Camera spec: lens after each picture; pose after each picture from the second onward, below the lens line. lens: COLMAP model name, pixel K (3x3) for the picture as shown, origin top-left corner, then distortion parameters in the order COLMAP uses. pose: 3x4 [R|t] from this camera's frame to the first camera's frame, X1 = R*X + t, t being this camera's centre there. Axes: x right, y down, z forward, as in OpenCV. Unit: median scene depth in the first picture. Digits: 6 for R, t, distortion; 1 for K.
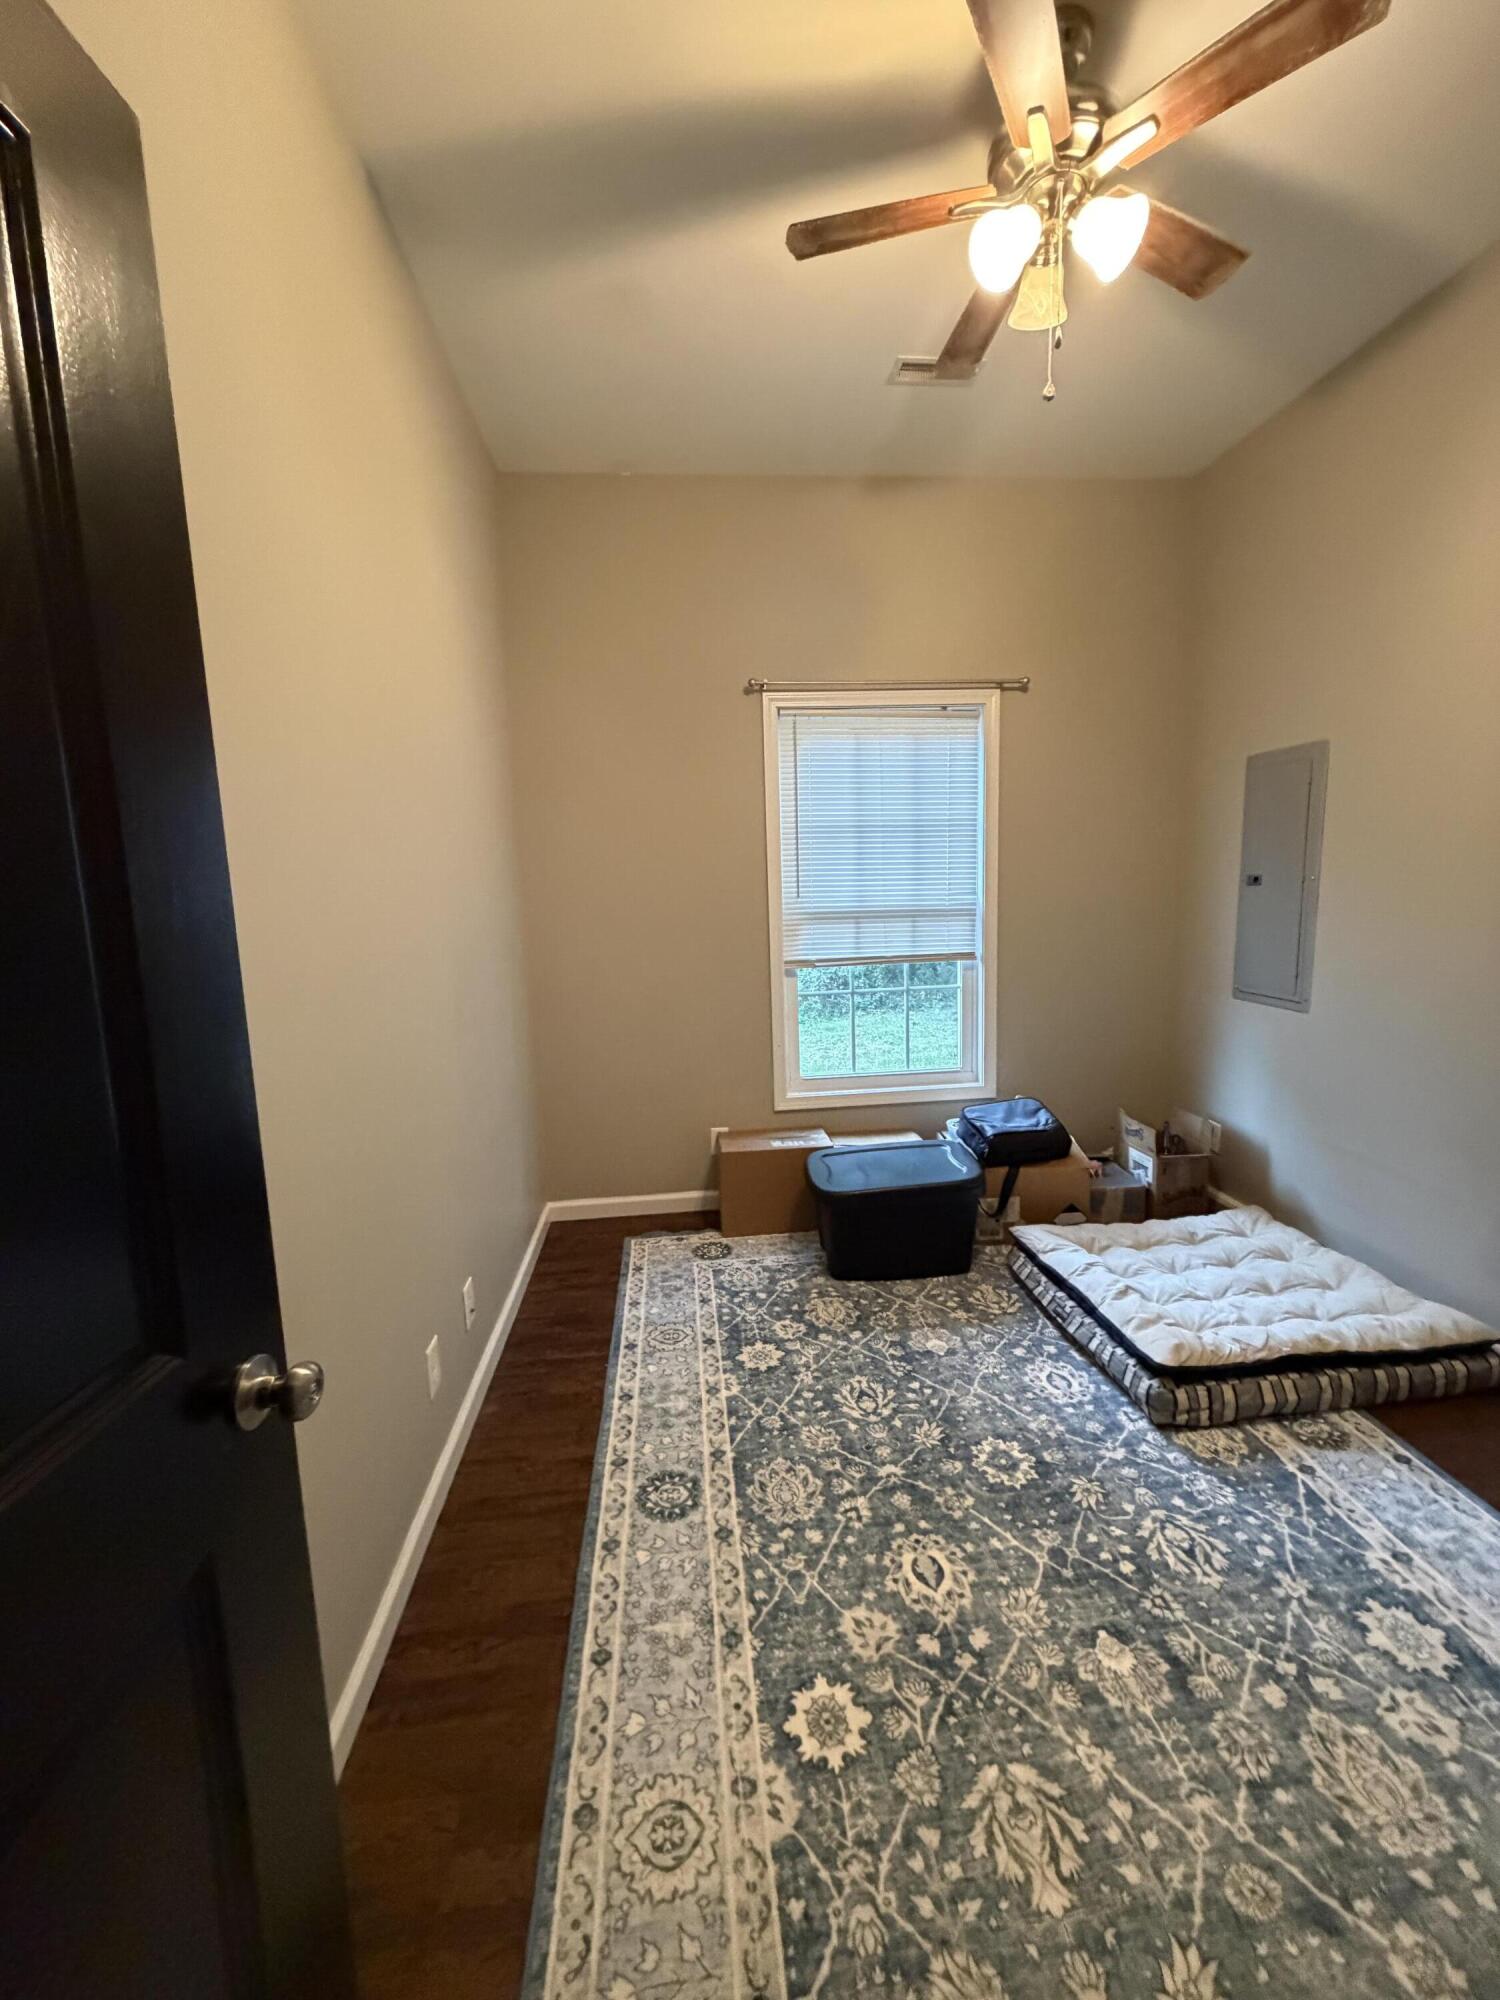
lens RADIAL K [[801.1, 0, 750.0], [0, 801.1, 1000.0], [0, 0, 1]] dist [-0.000005, 0.000441]
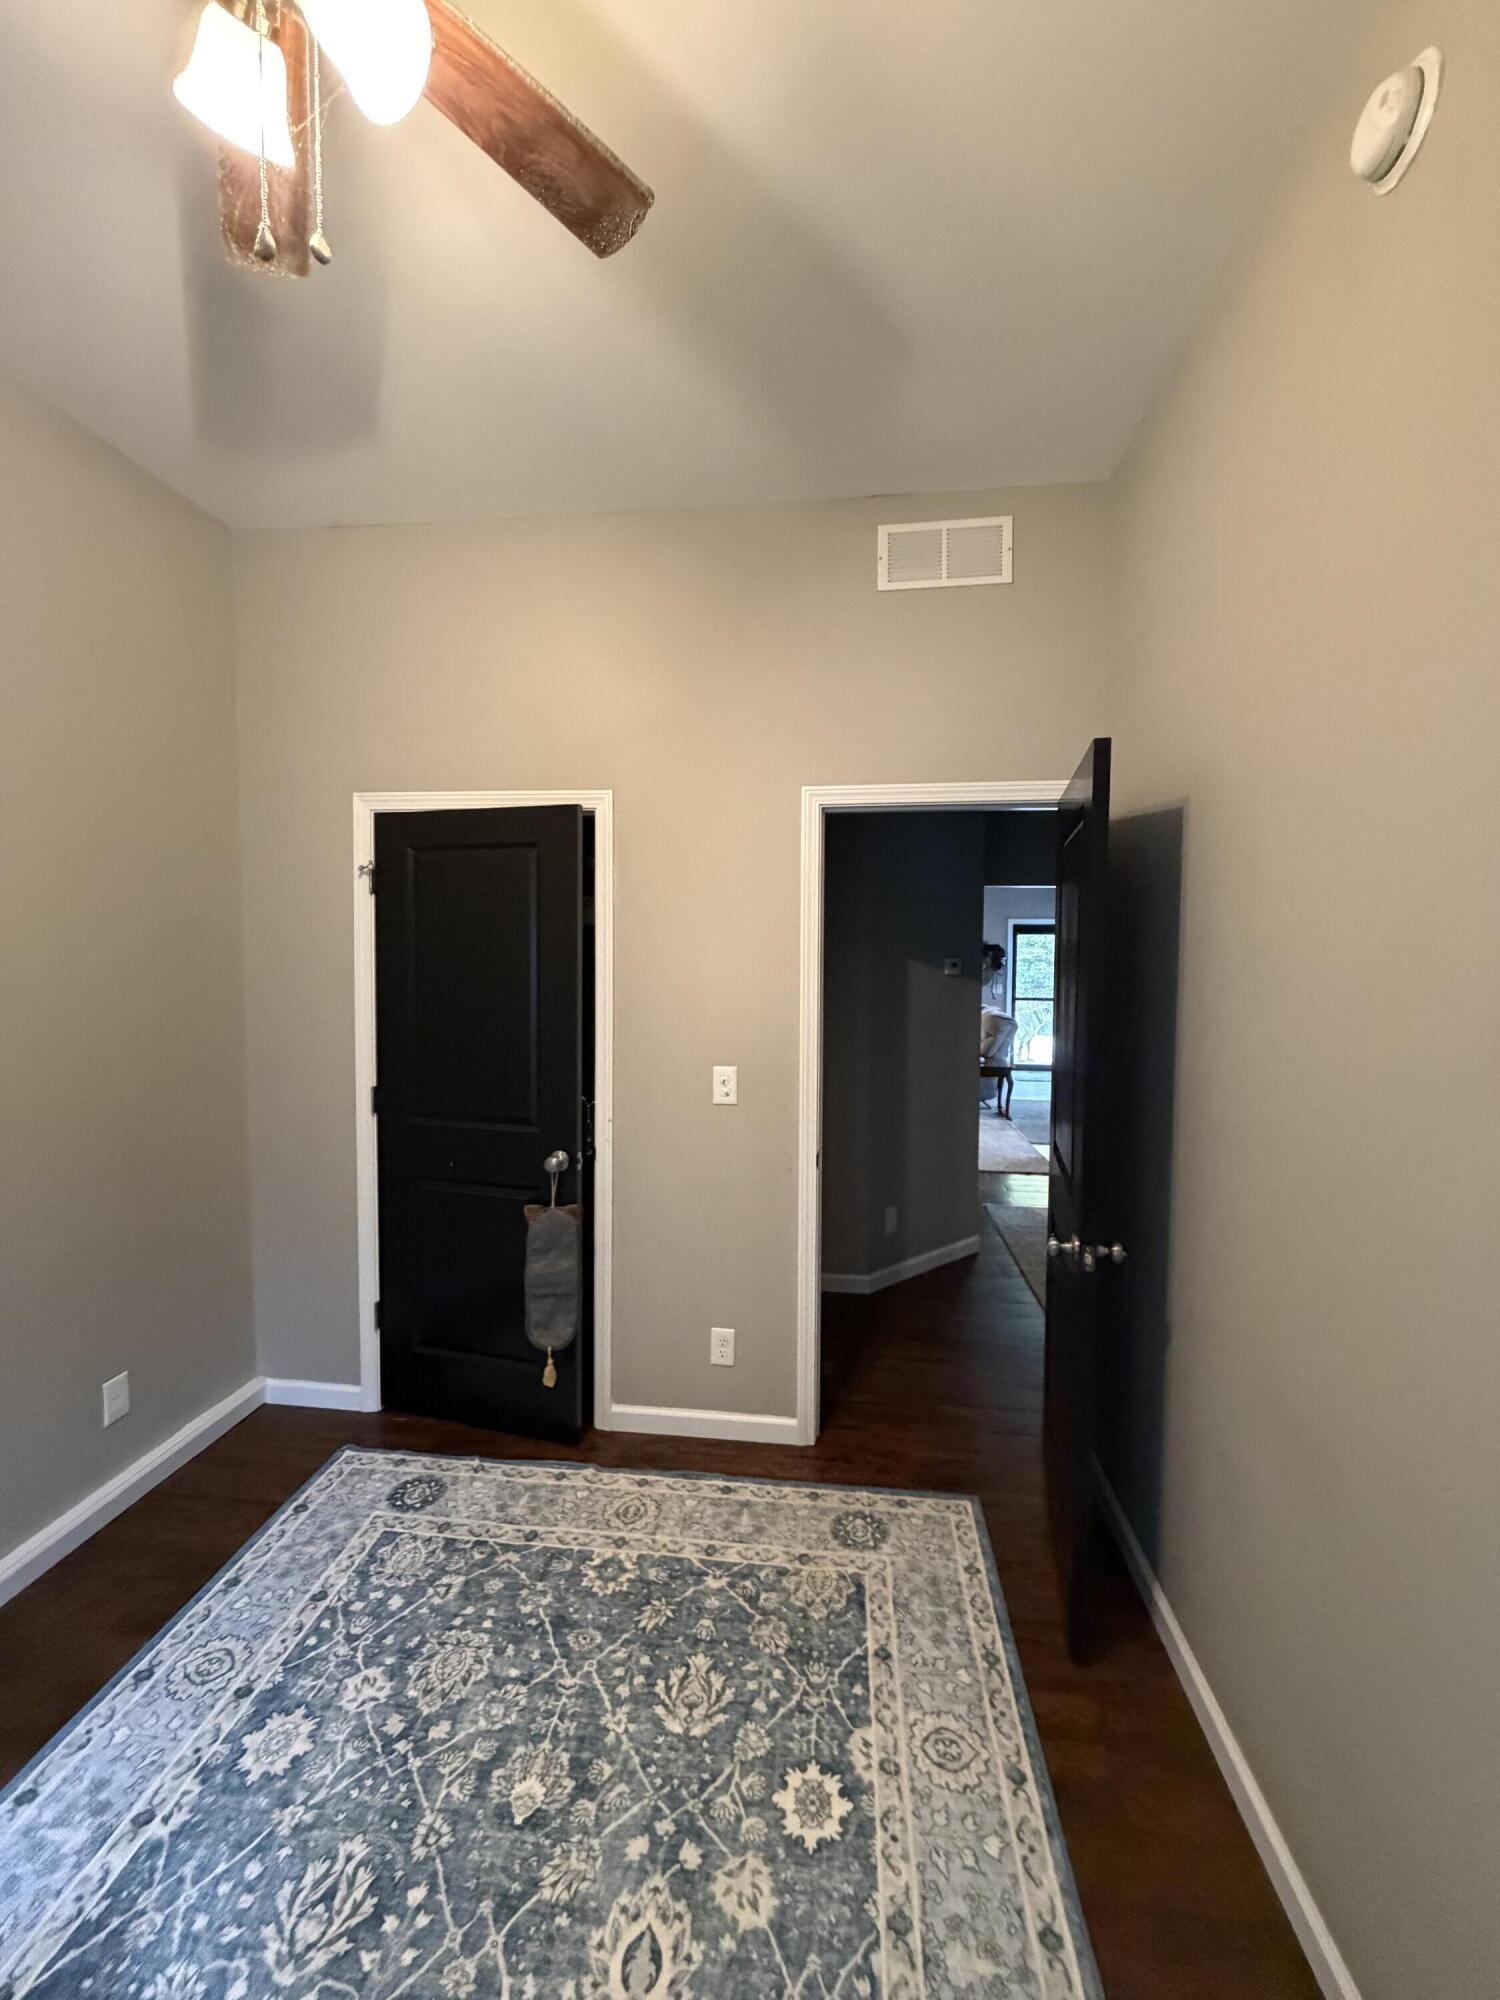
lens RADIAL K [[801.1, 0, 750.0], [0, 801.1, 1000.0], [0, 0, 1]] dist [-0.000005, 0.000441]
pose [[-0.978471, 0.011710, 0.206054, -0.061496], [0.052398, 0.979772, 0.193135, -0.417282], [-0.199624, 0.199773, -0.959292, 1.870779]]
